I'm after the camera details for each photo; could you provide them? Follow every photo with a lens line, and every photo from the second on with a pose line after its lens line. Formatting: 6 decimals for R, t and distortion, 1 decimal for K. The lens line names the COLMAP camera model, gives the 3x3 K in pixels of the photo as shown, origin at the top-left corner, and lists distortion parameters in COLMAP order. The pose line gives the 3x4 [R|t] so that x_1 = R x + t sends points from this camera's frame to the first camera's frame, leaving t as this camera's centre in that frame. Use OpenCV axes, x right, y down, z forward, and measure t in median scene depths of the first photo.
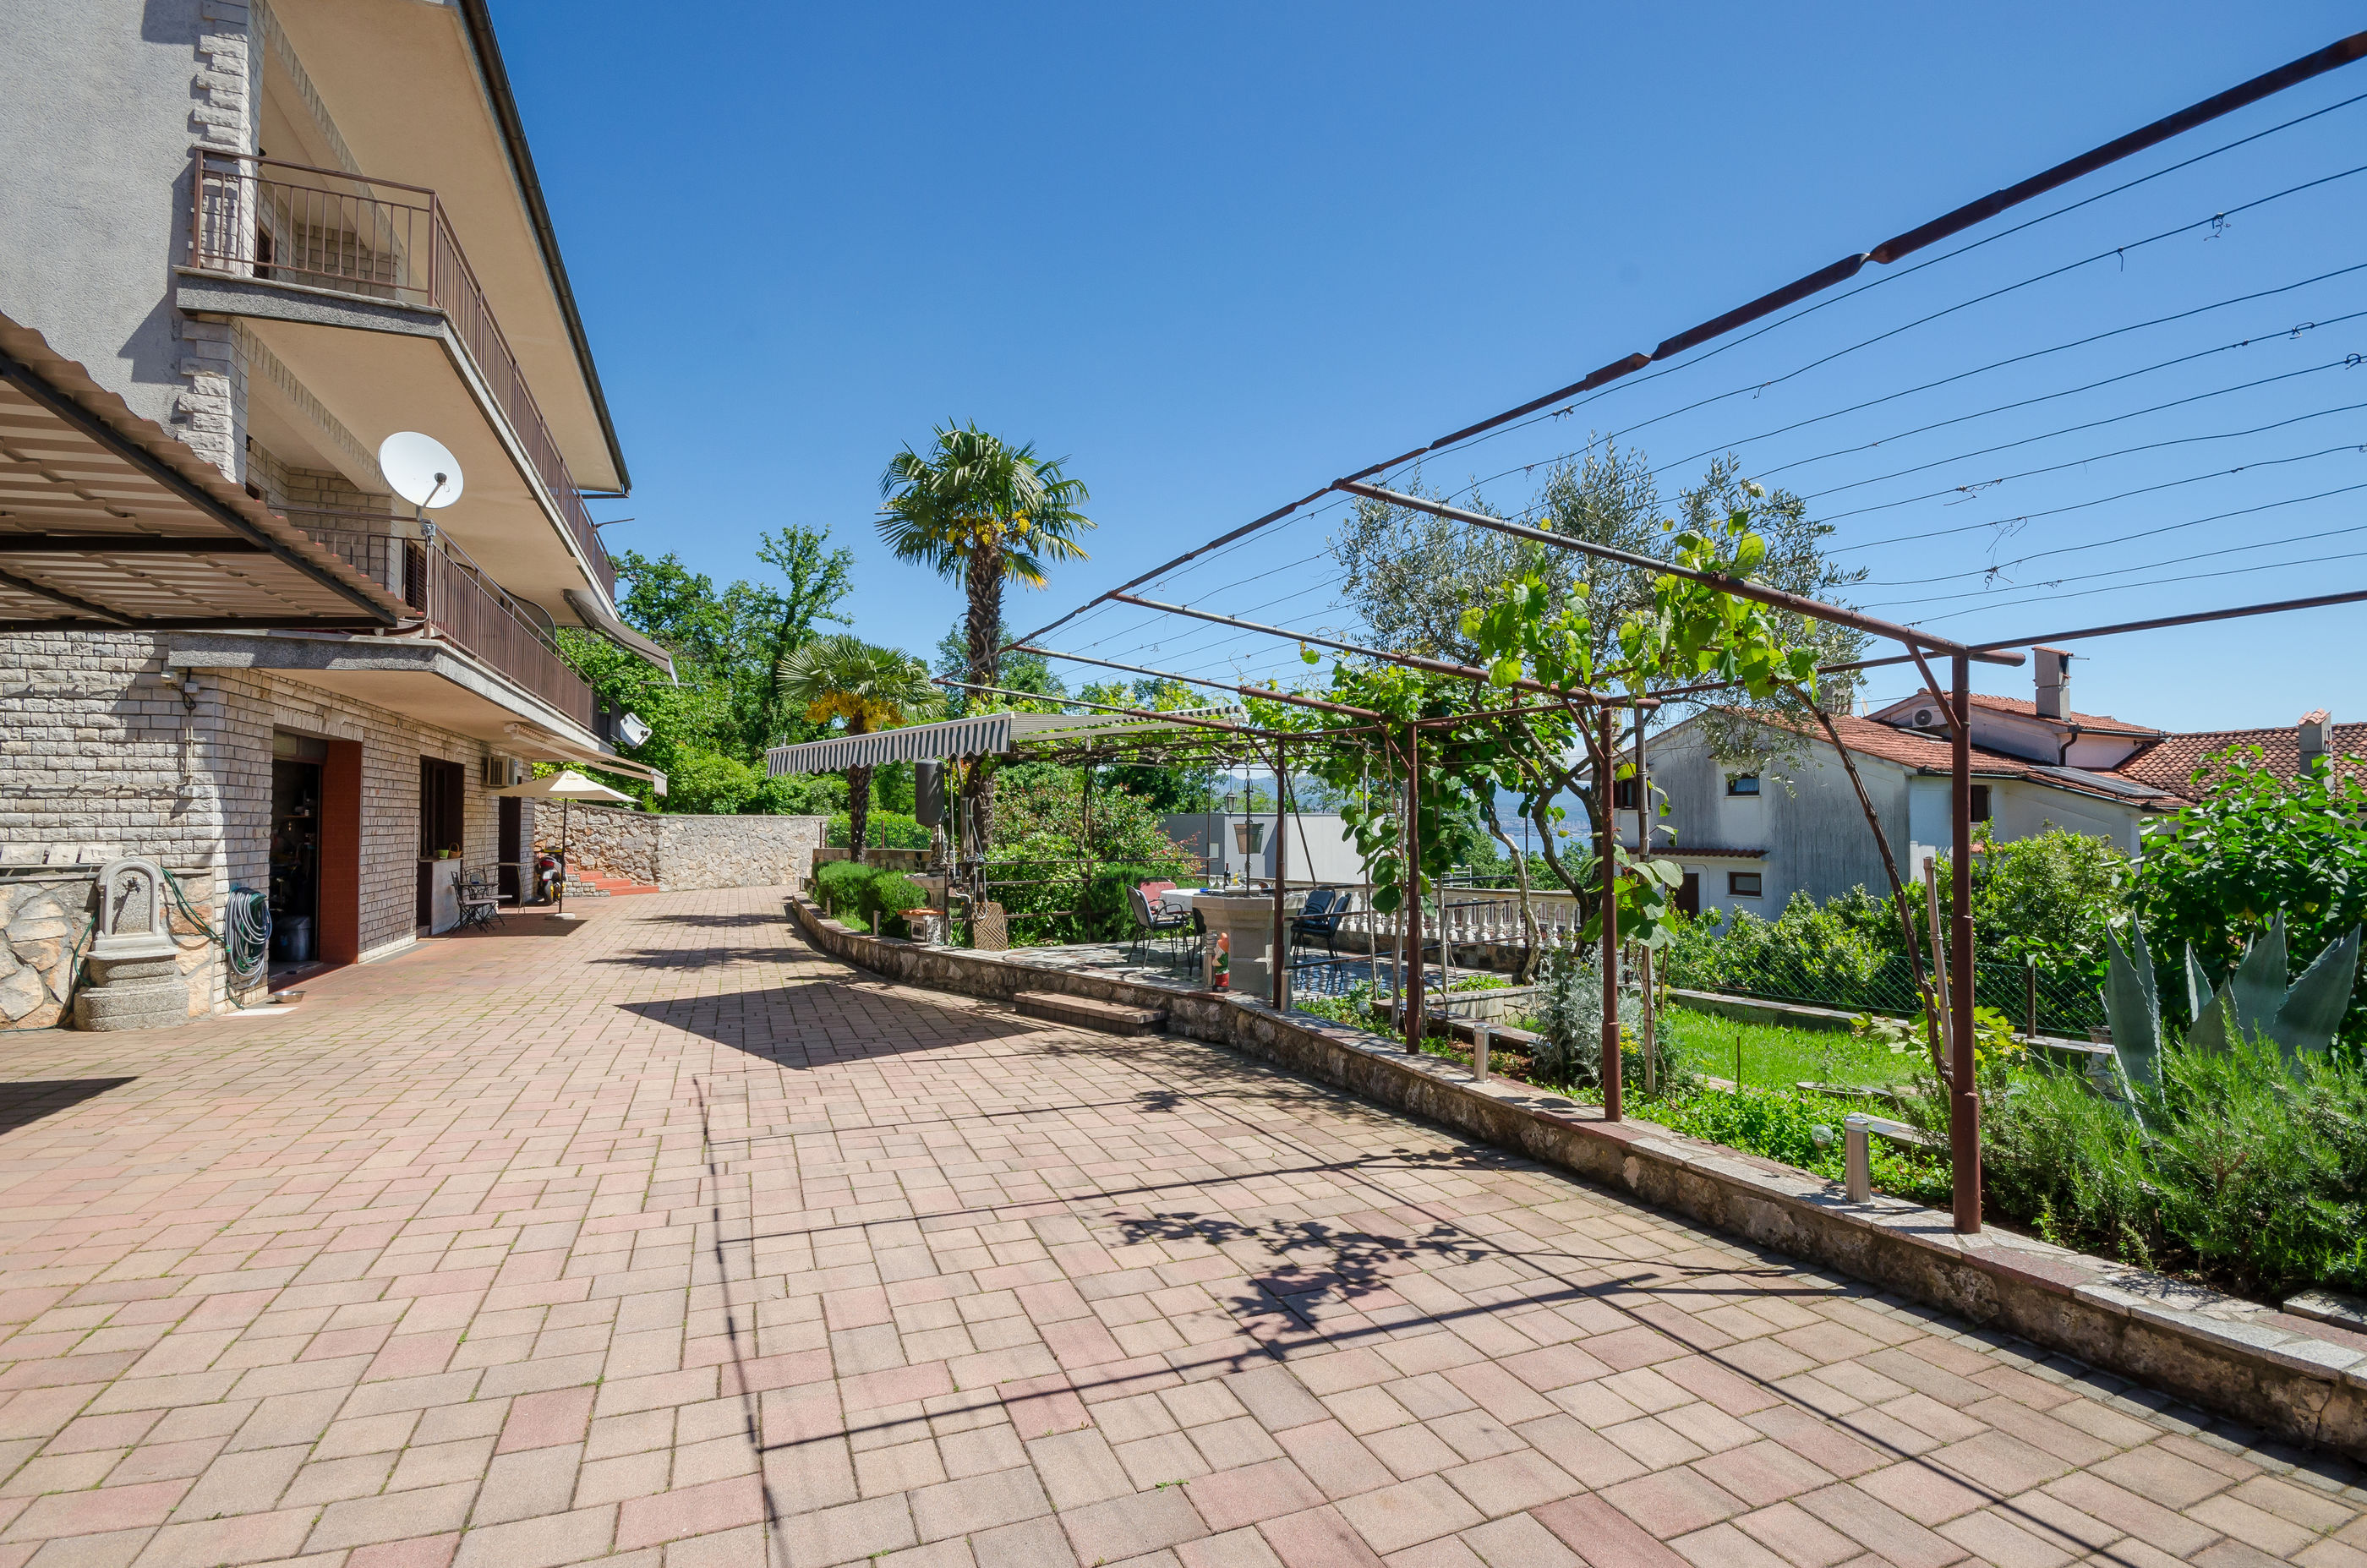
lens RADIAL K [[1047.7, 0, 1177.5], [0, 1047.7, 826.7], [0, 0, 1]] dist [-0.002733, -0.006382]
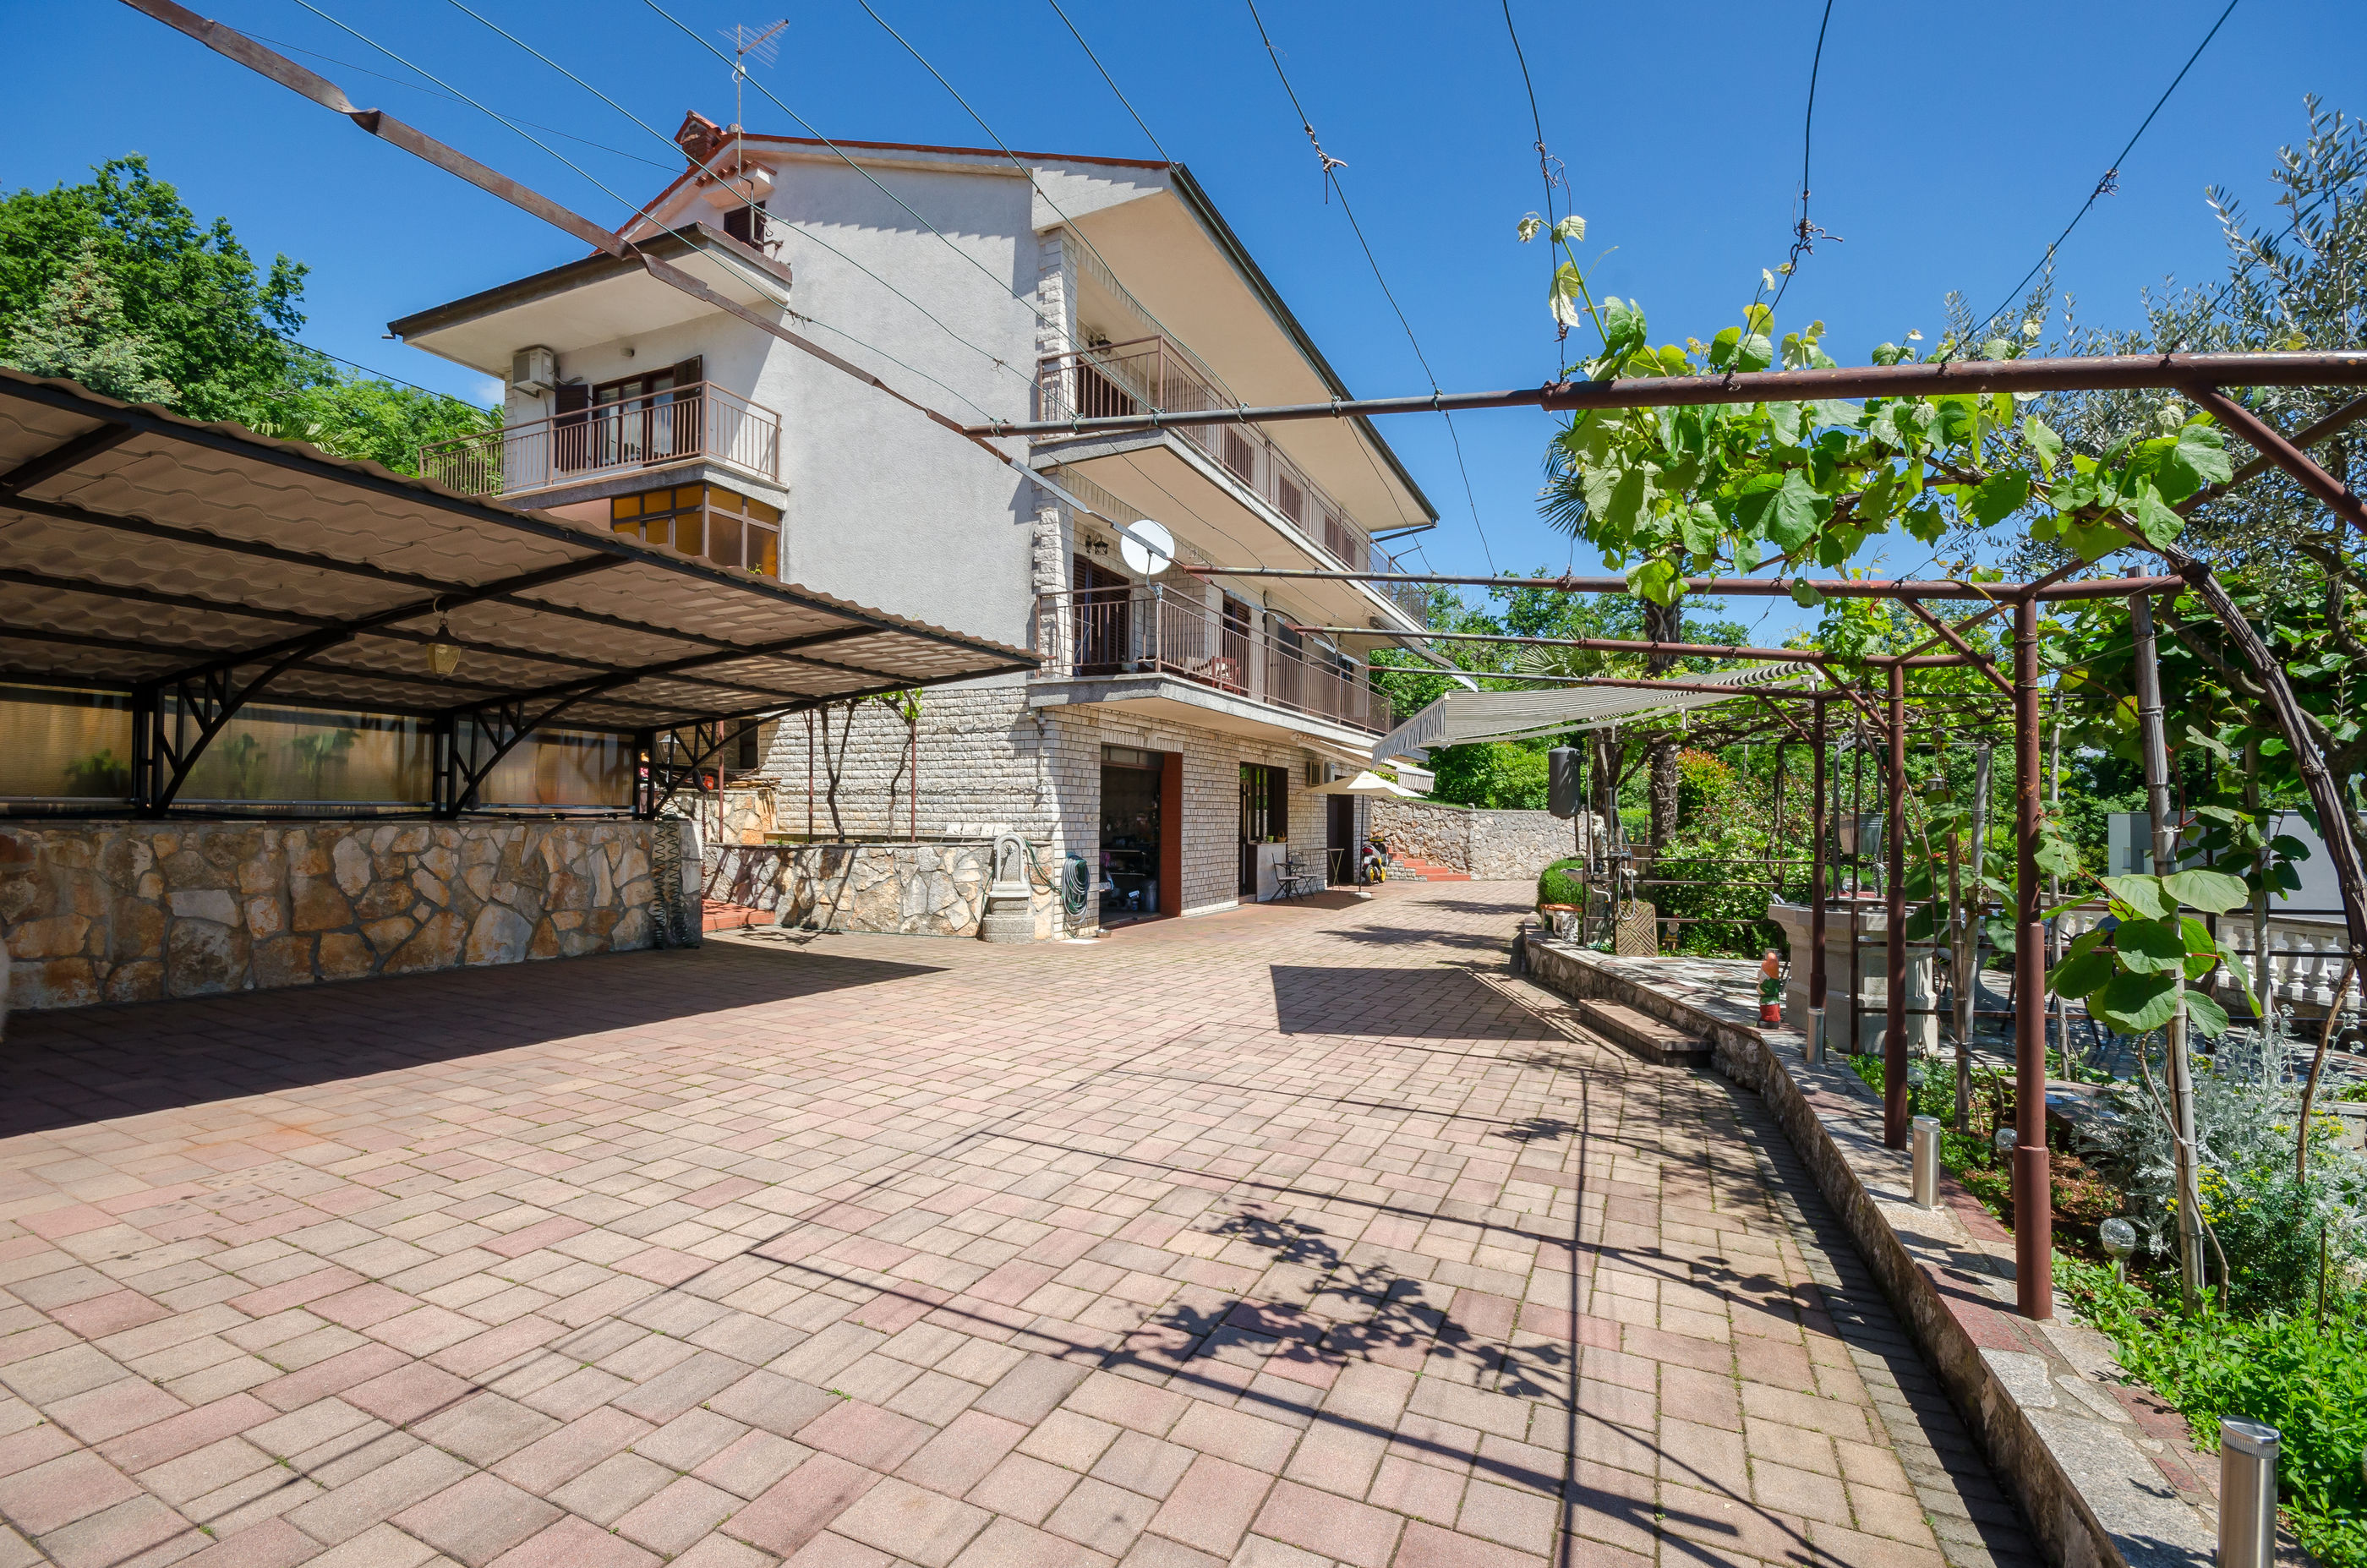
lens RADIAL K [[1029.5, 0, 1190.5], [0, 1029.5, 818.0], [0, 0, 1]] dist [0.002545, -0.008842]
pose [[0.675542, 0.006800, -0.737290, 0.483017], [-0.011819, 0.999929, -0.001606, 0.011590], [0.737227, 0.009799, 0.675574, 0.252224]]
